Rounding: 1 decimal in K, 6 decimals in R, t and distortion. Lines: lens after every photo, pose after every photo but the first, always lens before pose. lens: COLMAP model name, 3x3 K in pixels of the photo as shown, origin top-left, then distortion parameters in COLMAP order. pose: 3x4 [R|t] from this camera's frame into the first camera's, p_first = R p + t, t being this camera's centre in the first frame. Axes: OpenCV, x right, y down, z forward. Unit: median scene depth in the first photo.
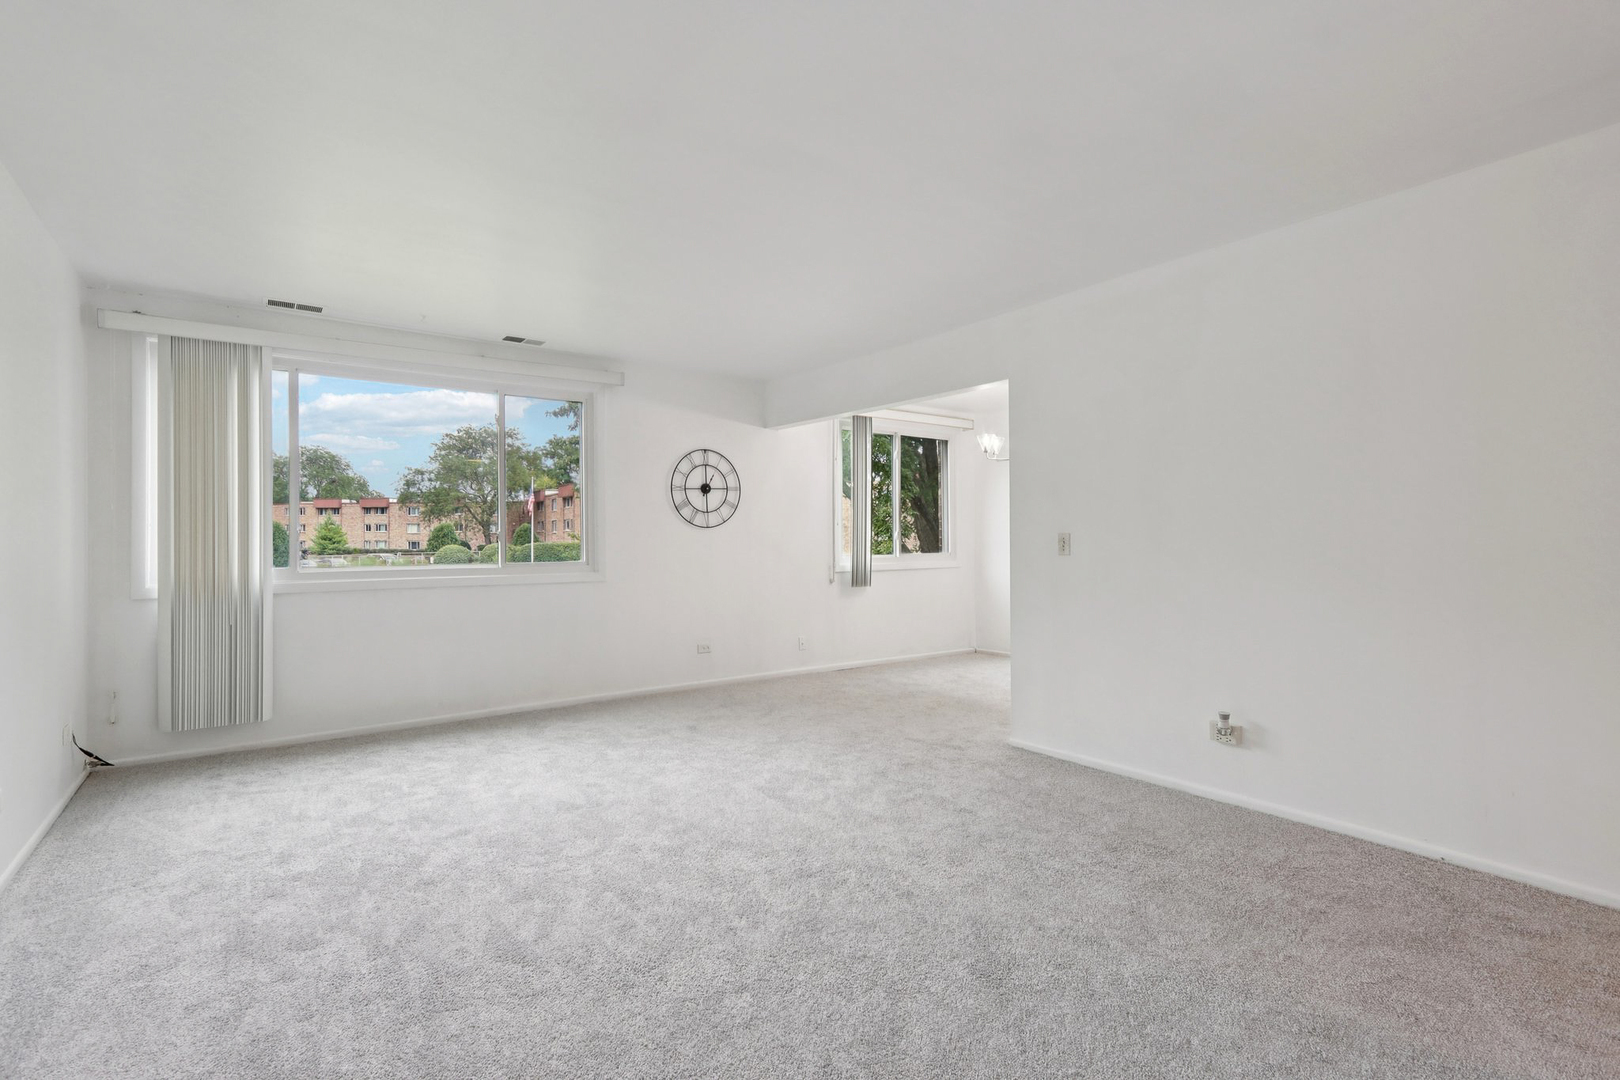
lens RADIAL K [[757.2, 0, 810.0], [0, 757.2, 540.0], [0, 0, 1]] dist [-0.000630, 0.009132]
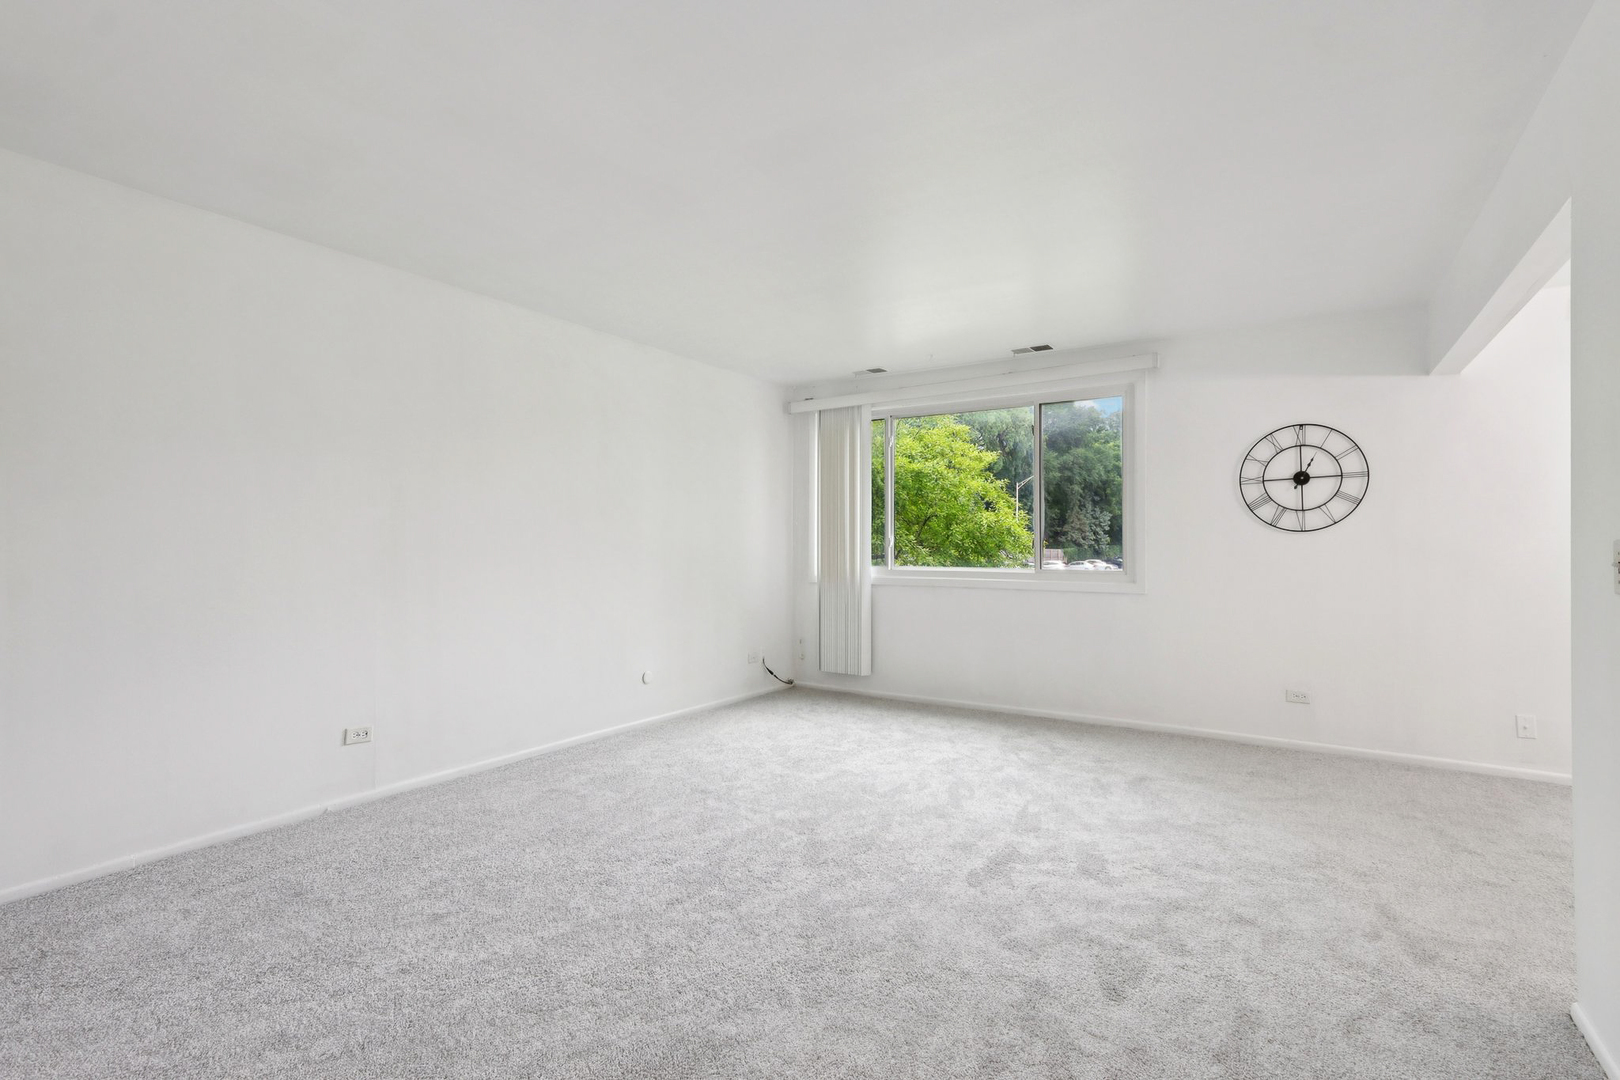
lens RADIAL K [[757.2, 0, 810.0], [0, 757.2, 540.0], [0, 0, 1]] dist [-0.000630, 0.009132]
pose [[0.349989, 0.001306, -0.936753, 0.532571], [-0.006490, 0.999978, -0.001031, -0.006072], [0.936731, 0.006441, 0.349990, 0.421203]]
